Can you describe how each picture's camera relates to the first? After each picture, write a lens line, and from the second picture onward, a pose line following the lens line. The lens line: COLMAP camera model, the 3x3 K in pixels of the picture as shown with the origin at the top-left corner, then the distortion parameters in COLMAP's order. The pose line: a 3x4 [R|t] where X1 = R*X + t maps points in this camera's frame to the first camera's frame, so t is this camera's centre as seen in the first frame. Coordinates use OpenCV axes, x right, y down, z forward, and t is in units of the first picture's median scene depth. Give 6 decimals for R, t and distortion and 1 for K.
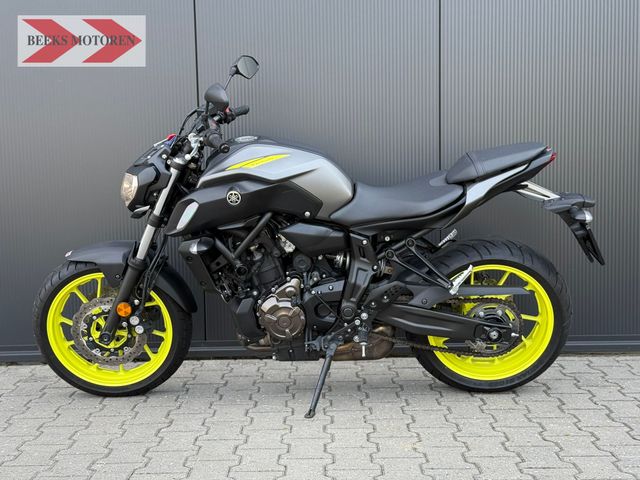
lens RADIAL K [[894.4, 0, 320.0], [0, 894.4, 240.0], [0, 0, 1]] dist [0.105128, 0.006161]
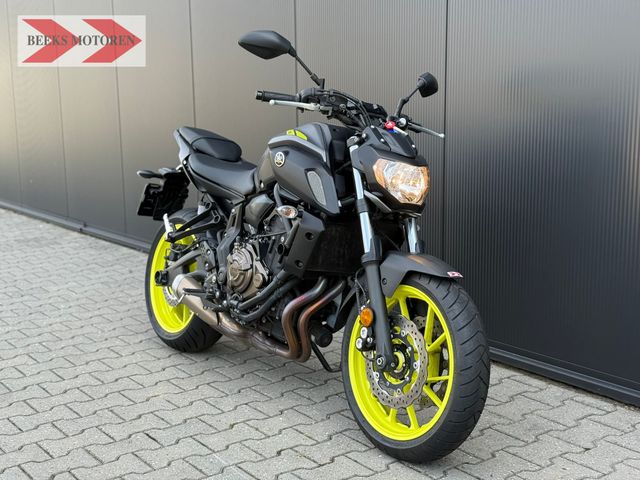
lens RADIAL K [[894.4, 0, 320.0], [0, 894.4, 240.0], [0, 0, 1]] dist [0.105128, 0.006161]
pose [[0.595018, 0.143287, -0.790837, 0.998738], [-0.064517, 0.989320, 0.130707, -0.121274], [0.801119, -0.026751, 0.597907, 0.418076]]
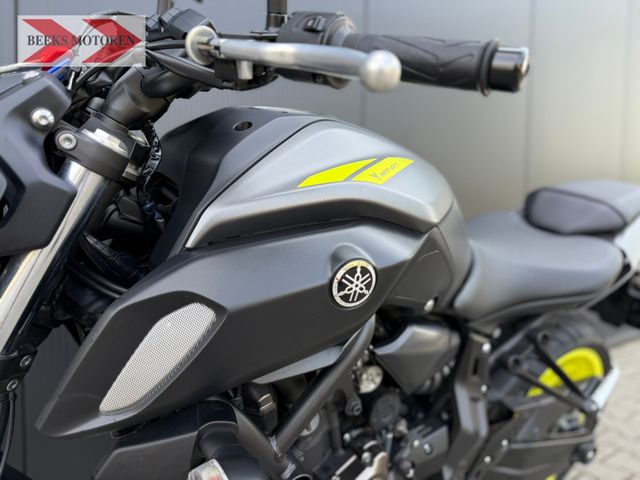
lens RADIAL K [[453.6, 0, 320.0], [0, 453.6, 240.0], [0, 0, 1]] dist [0.075770, -0.133963]
pose [[0.815898, -0.001193, 0.578195, -0.178396], [0.016392, 0.999644, -0.021068, -0.054707], [-0.577964, 0.026667, 0.815627, 0.835204]]
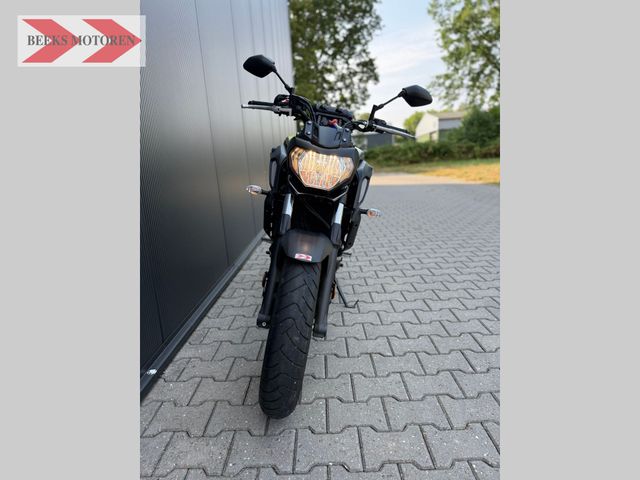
lens RADIAL K [[342.2, 0, 320.0], [0, 342.2, 240.0], [0, 0, 1]] dist [0.043831, -0.000149]
pose [[-0.006020, -0.215162, 0.976560, -0.598374], [0.135628, 0.967378, 0.213975, -0.066416], [-0.990742, 0.133737, 0.023359, 1.017549]]
